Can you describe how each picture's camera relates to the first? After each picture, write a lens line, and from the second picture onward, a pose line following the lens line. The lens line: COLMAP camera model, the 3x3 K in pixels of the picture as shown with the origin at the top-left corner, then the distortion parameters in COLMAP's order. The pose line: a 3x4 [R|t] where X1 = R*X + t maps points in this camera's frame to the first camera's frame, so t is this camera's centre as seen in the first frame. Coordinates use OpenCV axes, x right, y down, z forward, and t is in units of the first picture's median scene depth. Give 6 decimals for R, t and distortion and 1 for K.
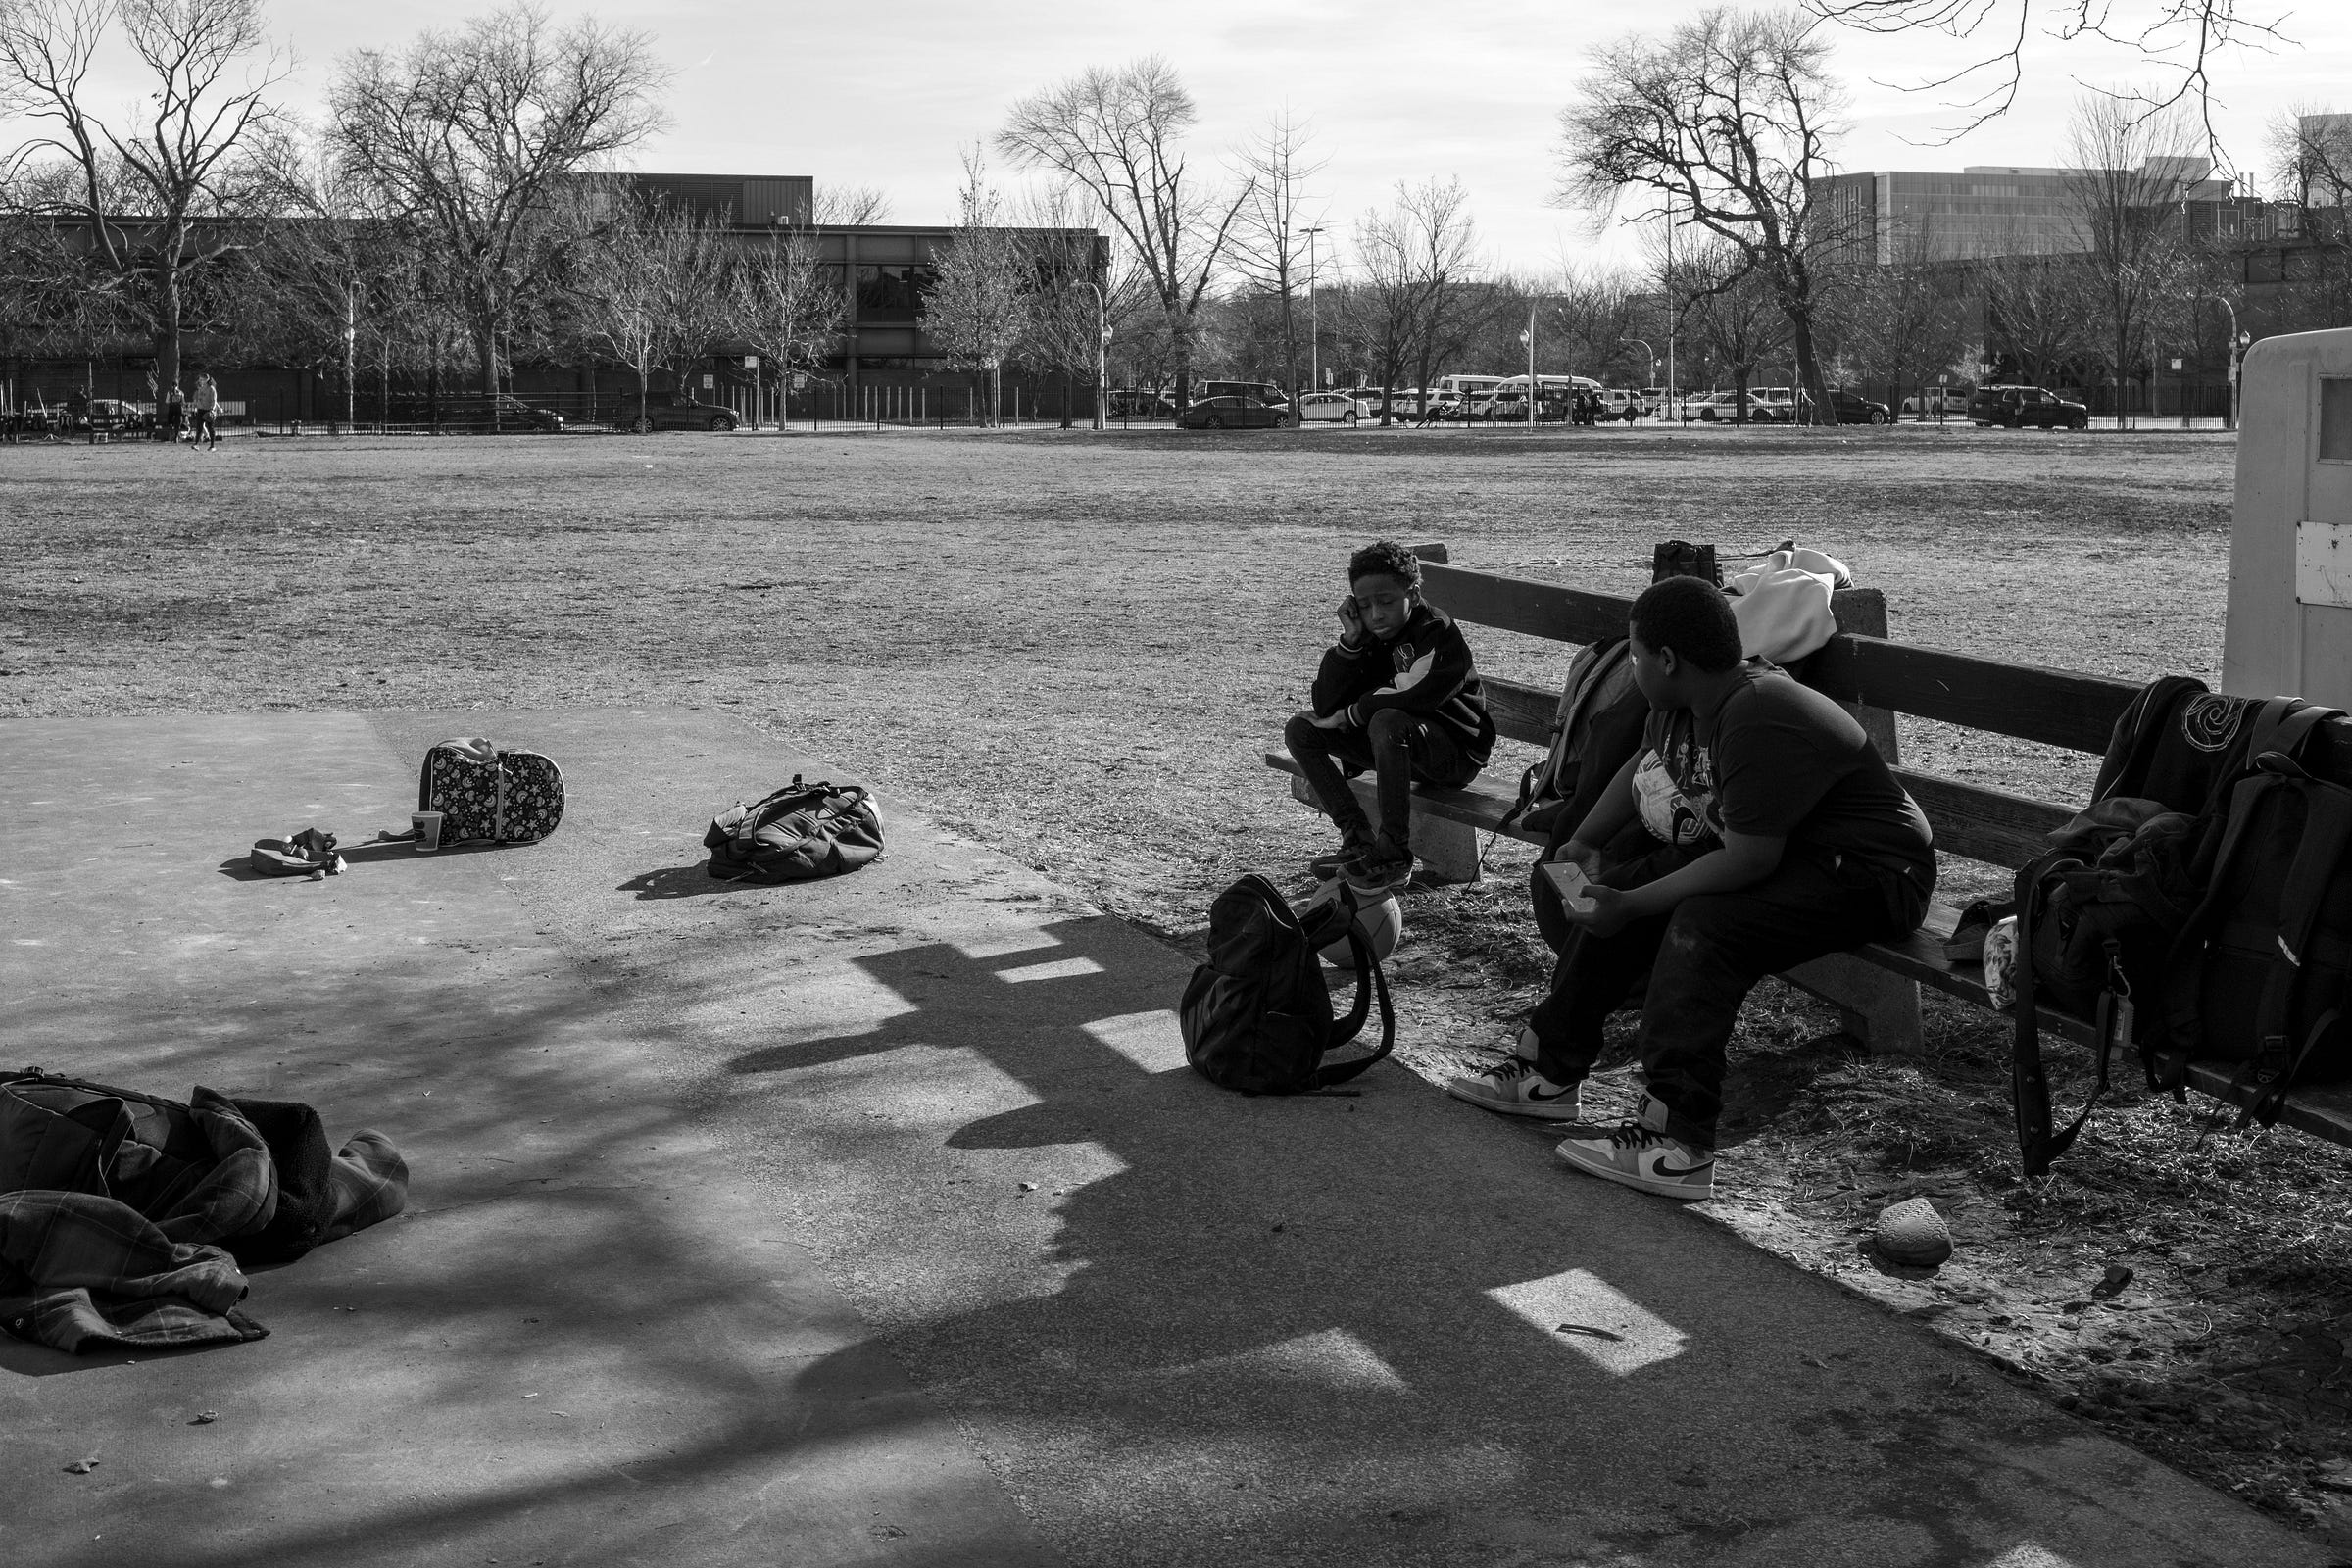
lens RADIAL K [[3467.2, 0, 1179.2], [0, 3467.2, 783.4], [0, 0, 1]] dist [-0.053838, 0.000000]
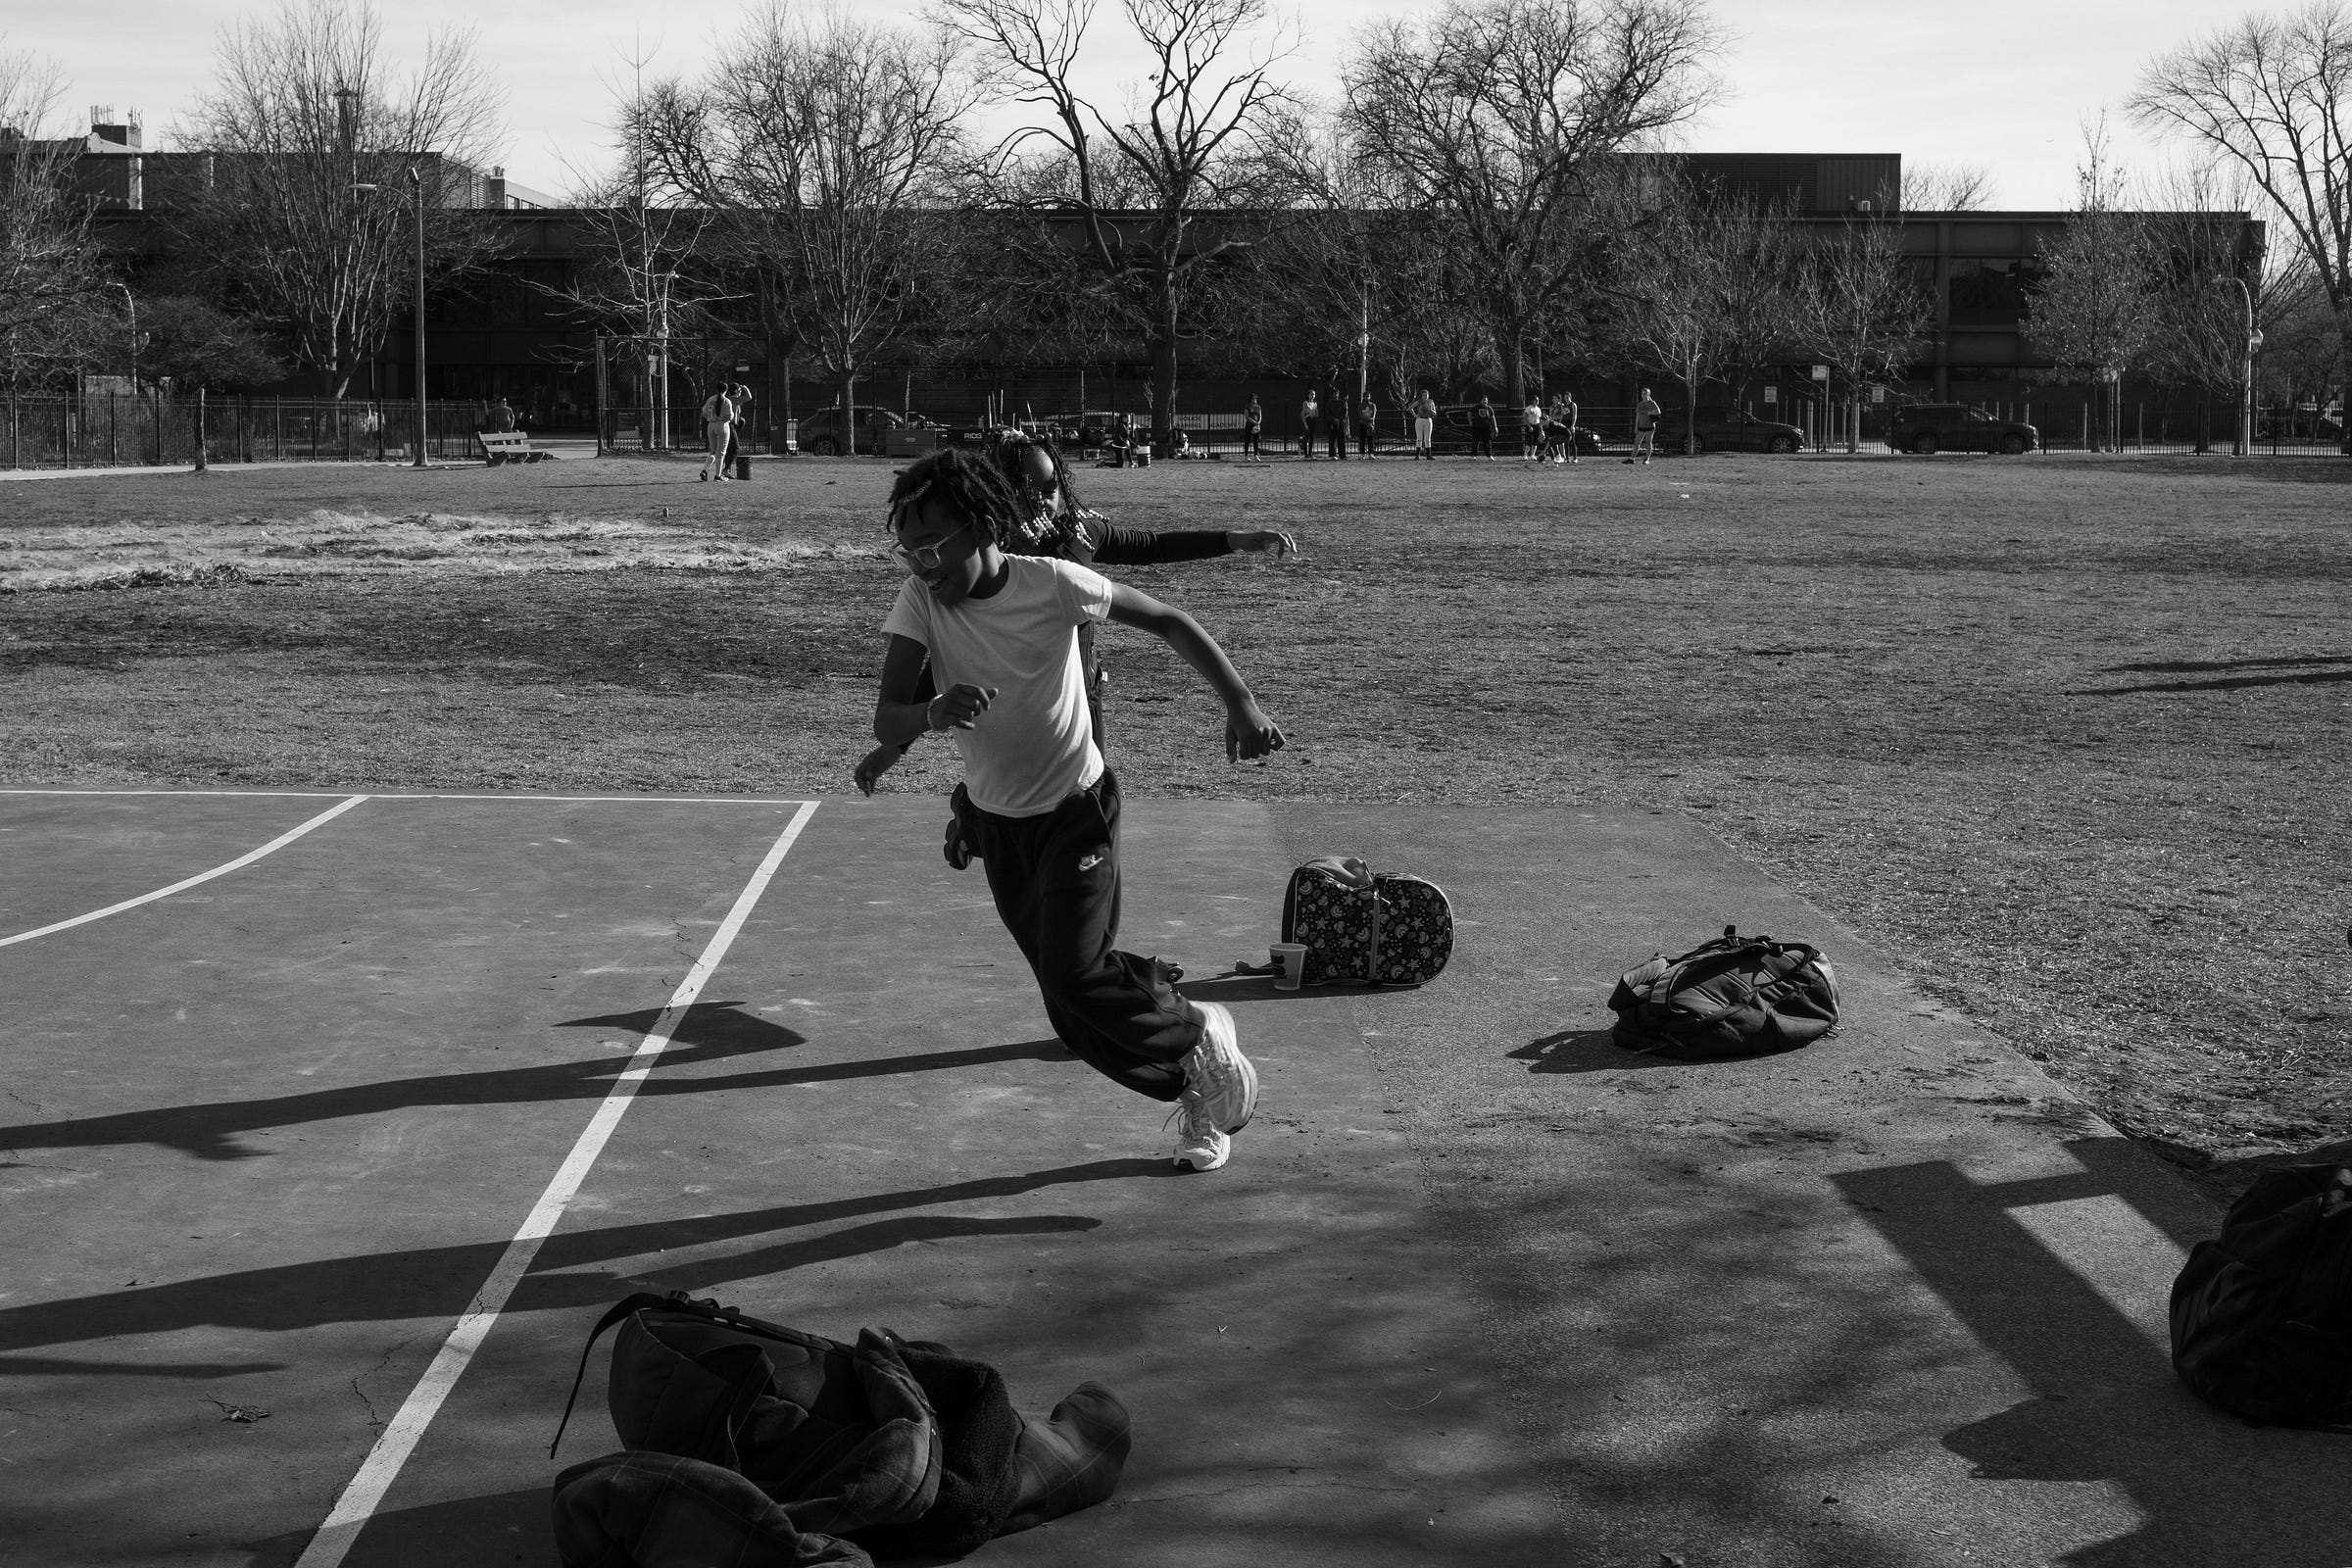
lens RADIAL K [[3467.2, 0, 1147.3], [0, 3467.2, 891.6], [0, 0, 1]] dist [-0.053838, 0.000000]
pose [[0.932425, 0.055535, -0.357071, 0.037618], [-0.039283, 0.997842, 0.052614, -0.035629], [0.359223, -0.035032, 0.932594, 0.154028]]
